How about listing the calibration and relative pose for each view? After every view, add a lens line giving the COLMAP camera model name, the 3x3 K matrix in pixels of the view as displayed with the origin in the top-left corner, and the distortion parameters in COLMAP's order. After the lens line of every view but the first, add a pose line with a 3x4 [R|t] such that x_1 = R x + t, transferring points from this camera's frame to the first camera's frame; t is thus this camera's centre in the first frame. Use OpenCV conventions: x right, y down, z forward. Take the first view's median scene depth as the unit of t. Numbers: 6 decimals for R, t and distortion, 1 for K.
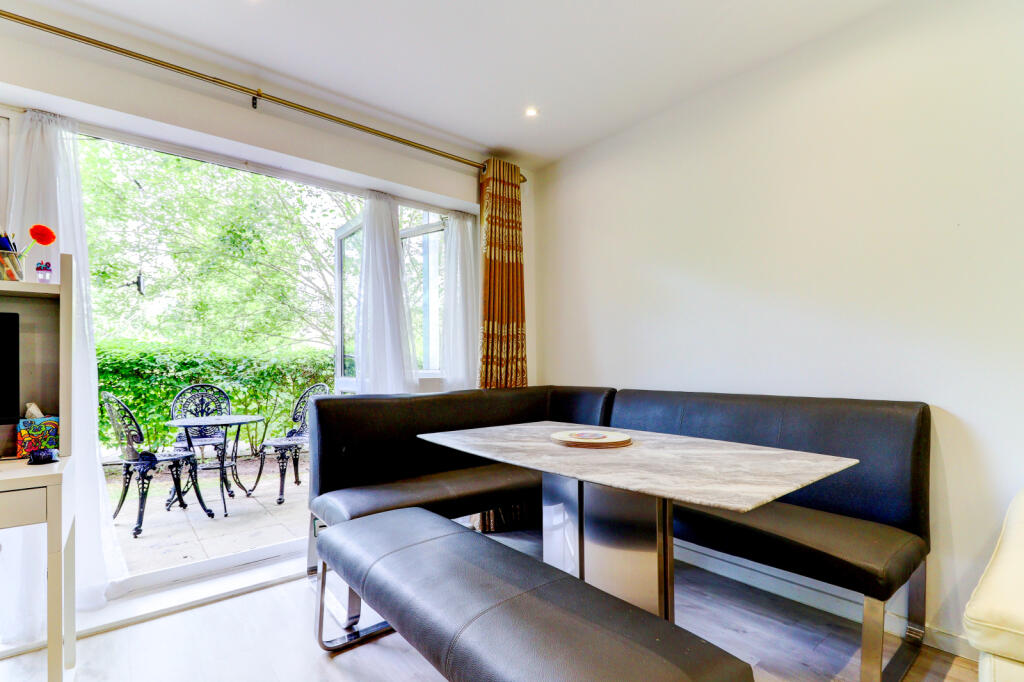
lens RADIAL K [[482.3, 0, 510.7], [0, 482.3, 359.7], [0, 0, 1]] dist [0.000907, -0.000088]
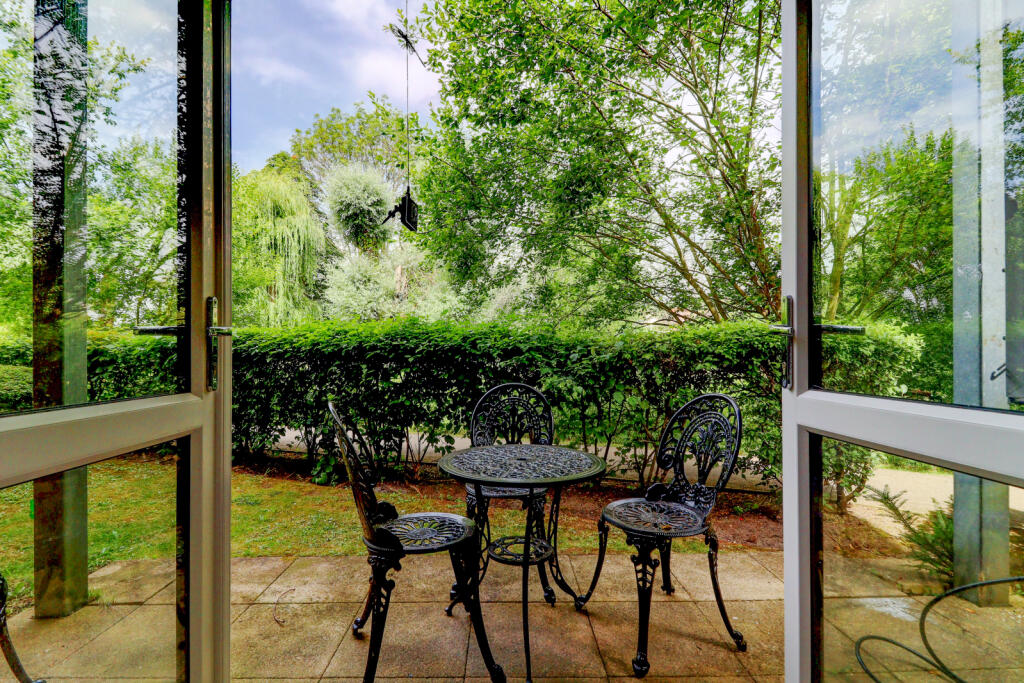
lens RADIAL K [[468.3, 0, 511.1], [0, 468.3, 349.3], [0, 0, 1]] dist [0.070127, 0.000001]
pose [[0.781814, 0.000297, -0.623512, -0.325655], [0.001712, 0.999995, 0.002623, 0.006001], [0.623509, -0.003118, 0.781810, 0.642736]]
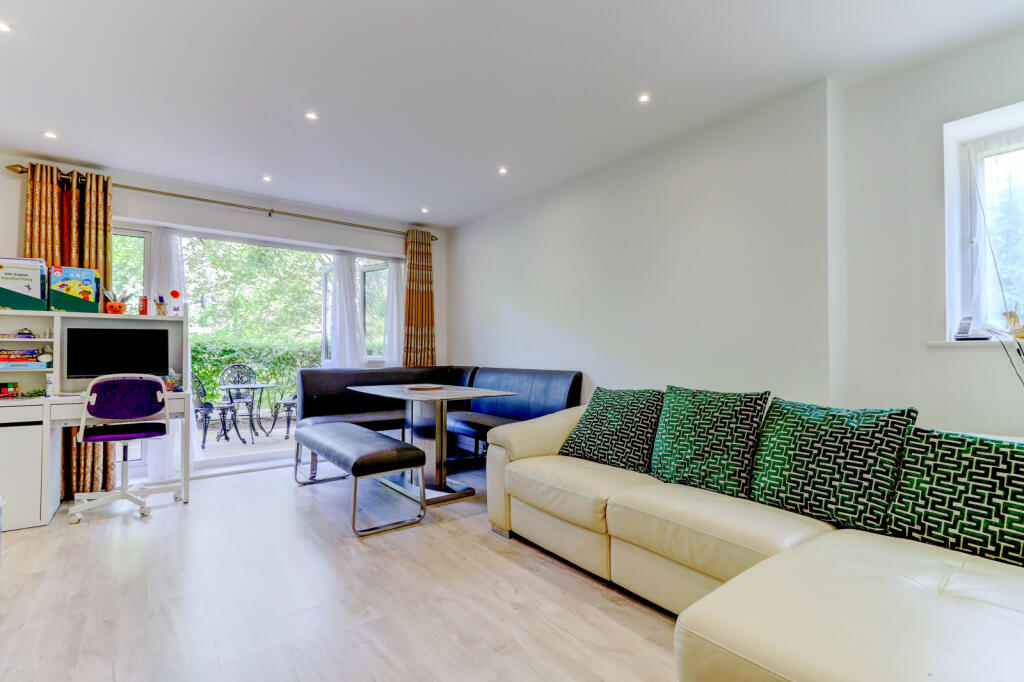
lens RADIAL K [[473.8, 0, 516.3], [0, 473.8, 346.5], [0, 0, 1]] dist [-0.000382, -0.000023]
pose [[0.999637, 0.005973, -0.026284, 0.333529], [-0.006111, 0.999968, -0.005150, -0.004139], [0.026252, 0.005308, 0.999641, -0.569358]]
